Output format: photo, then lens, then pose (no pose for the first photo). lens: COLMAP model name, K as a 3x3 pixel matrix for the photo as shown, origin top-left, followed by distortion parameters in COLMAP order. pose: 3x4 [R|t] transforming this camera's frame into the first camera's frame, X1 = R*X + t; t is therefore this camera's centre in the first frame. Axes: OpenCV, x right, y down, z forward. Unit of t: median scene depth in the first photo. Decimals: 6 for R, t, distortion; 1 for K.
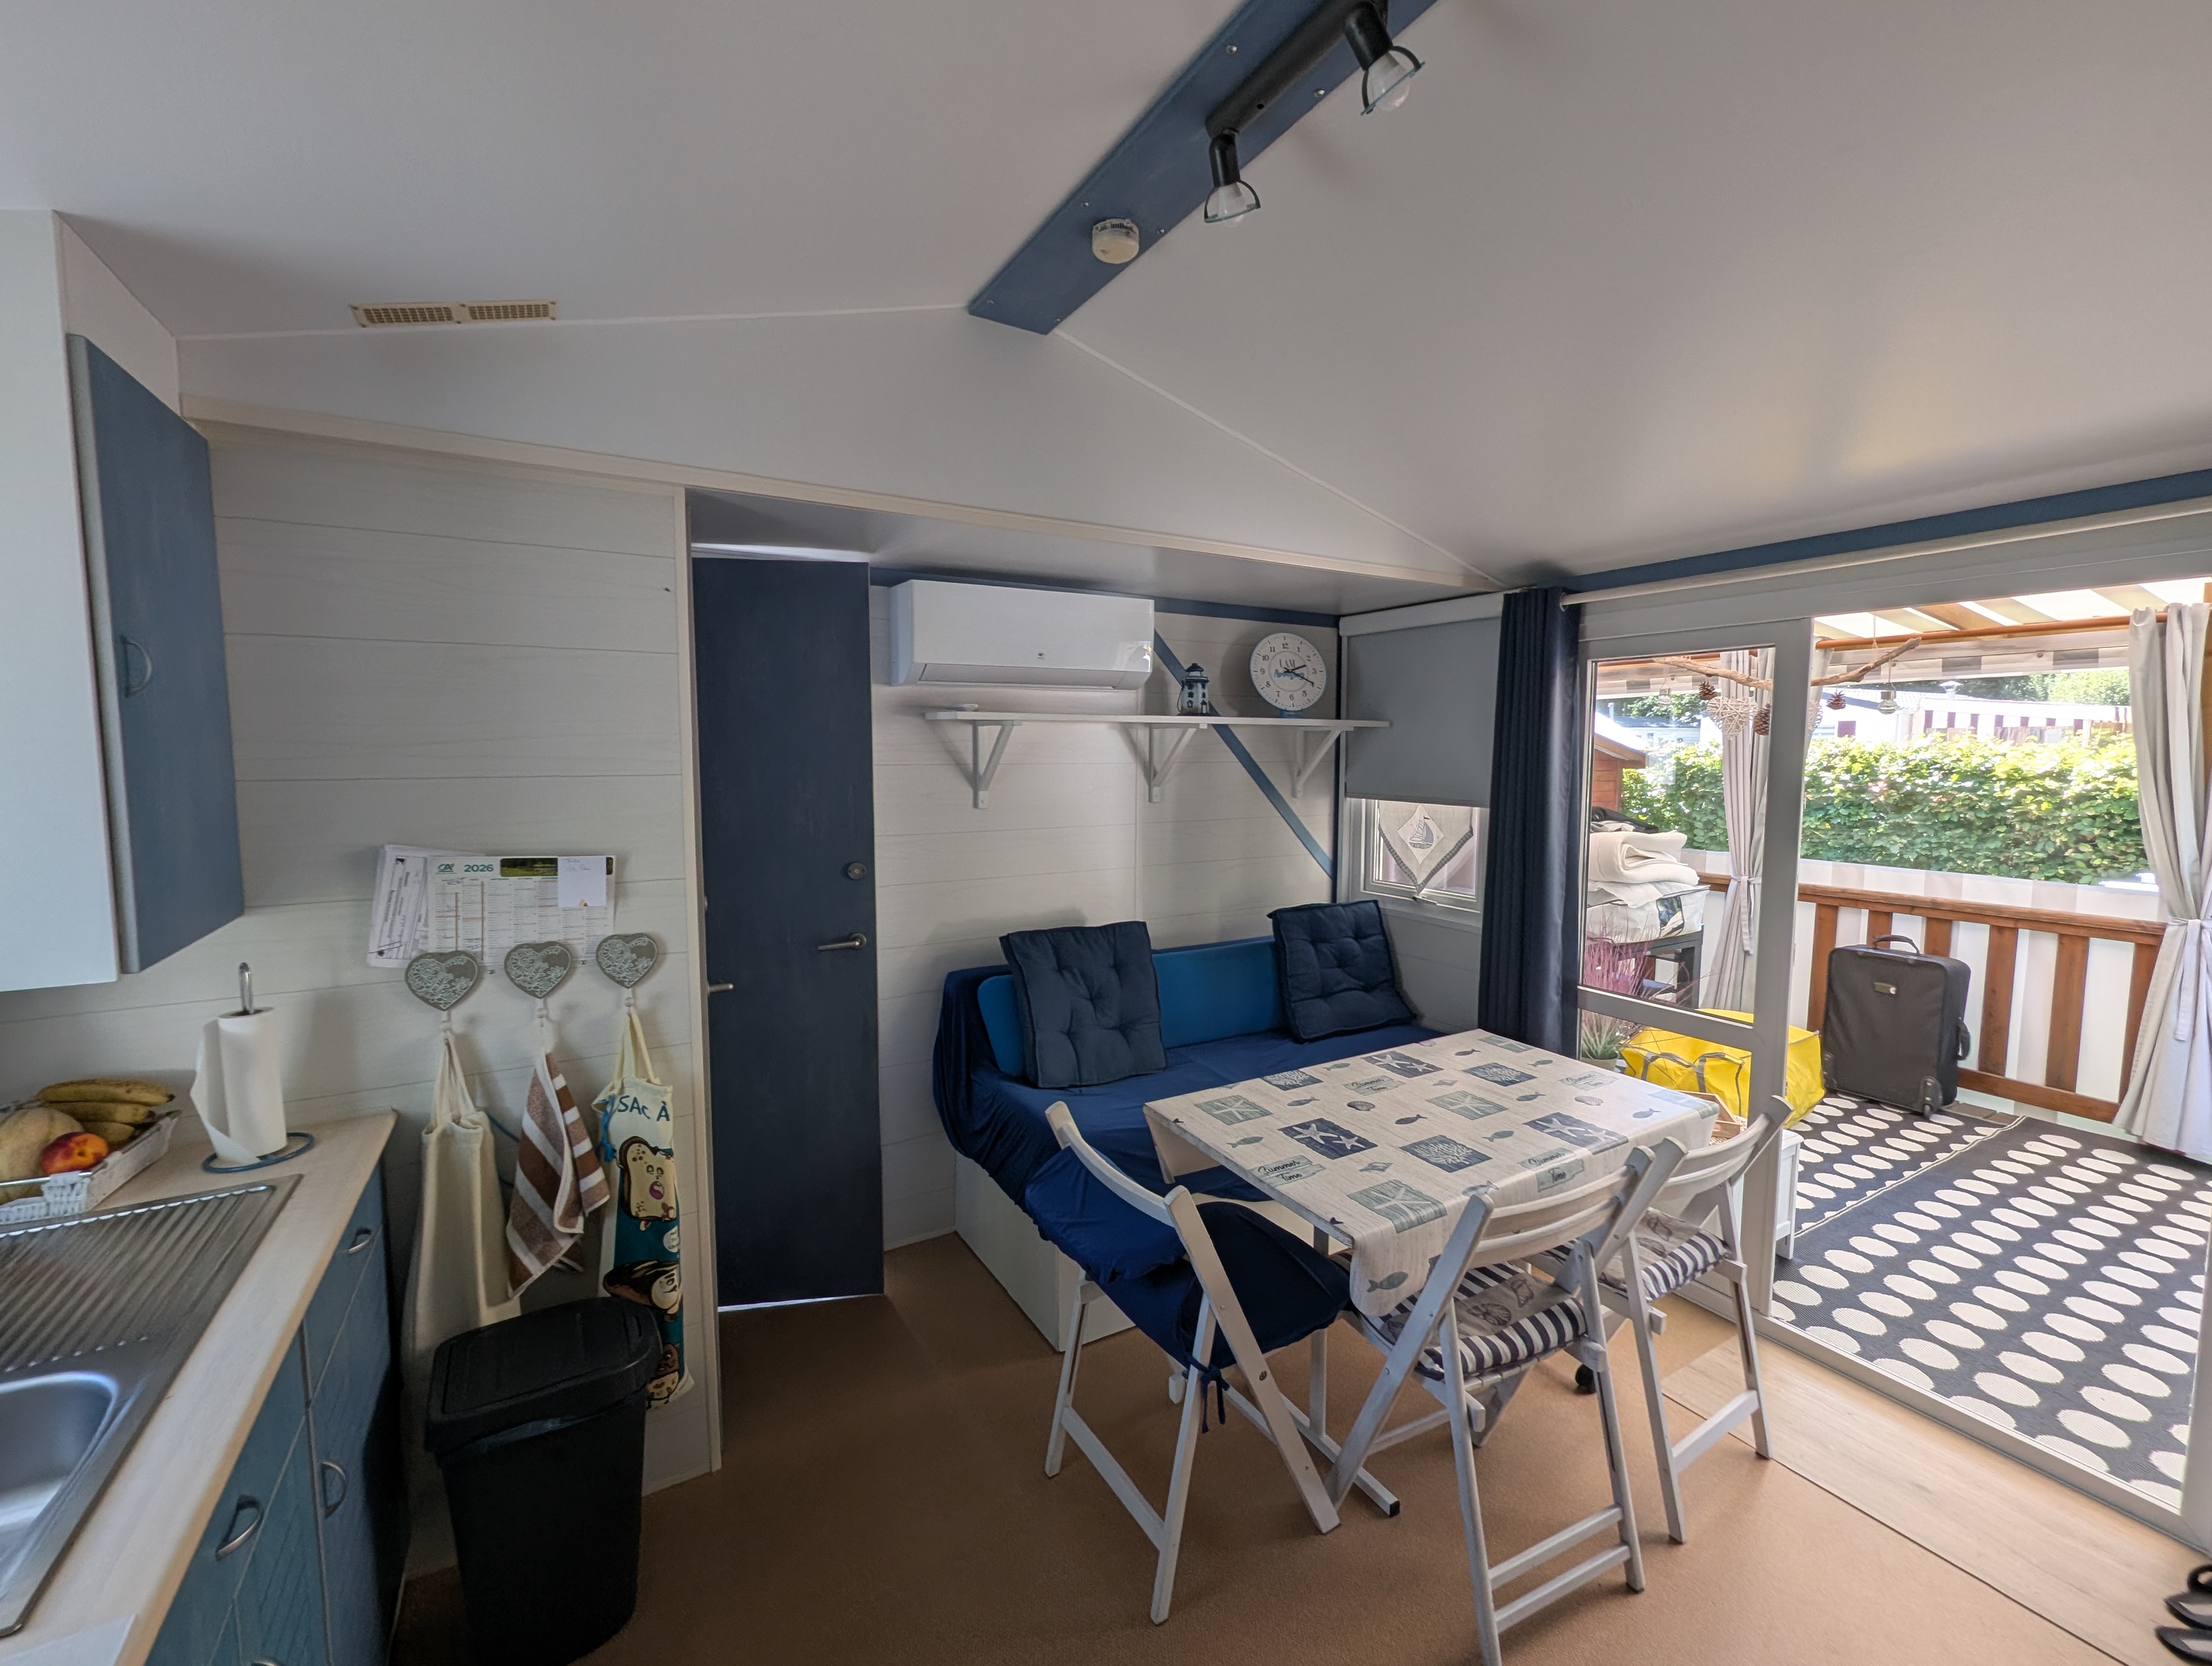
lens RADIAL K [[914.1, 0, 1102.3], [0, 914.1, 830.9], [0, 0, 1]] dist [0.000231, -0.000025]
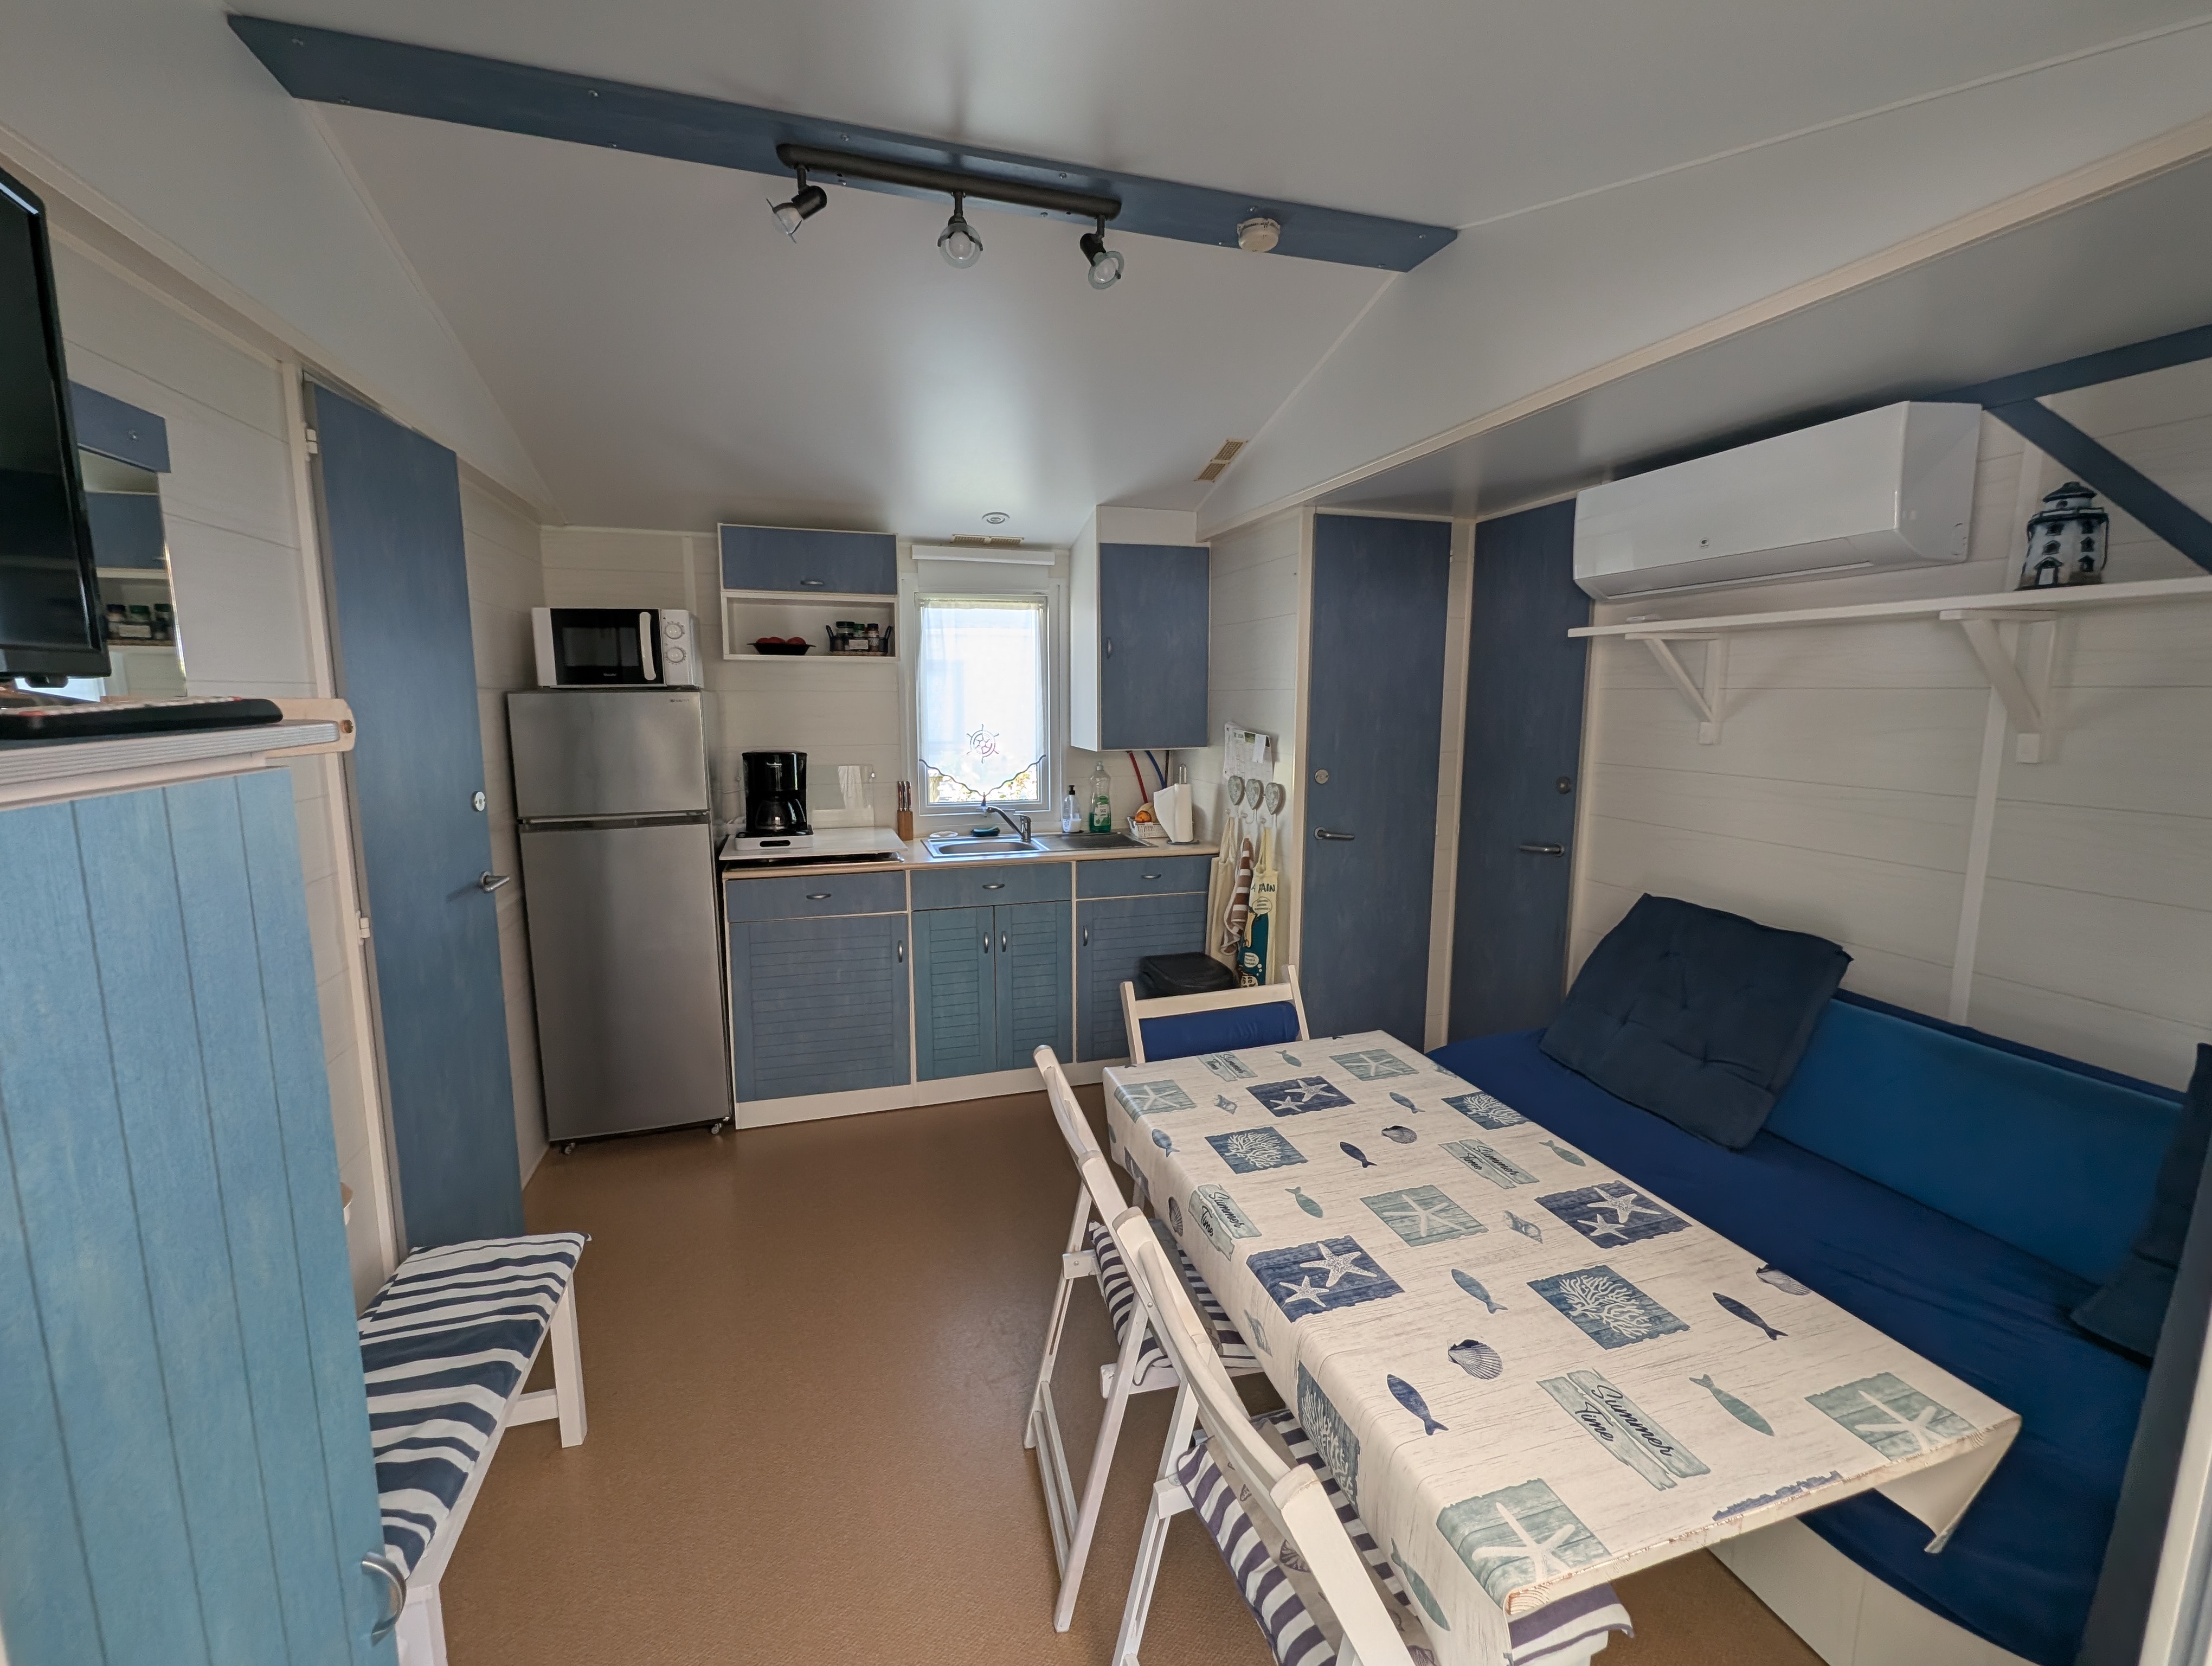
lens RADIAL K [[914.1, 0, 1103.9], [0, 914.1, 826.6], [0, 0, 1]] dist [0.000231, -0.000025]
pose [[-0.220198, 0.142431, -0.965001, 1.053666], [-0.082385, 0.983032, 0.163892, -0.054427], [0.971970, 0.115590, -0.204728, 0.907407]]
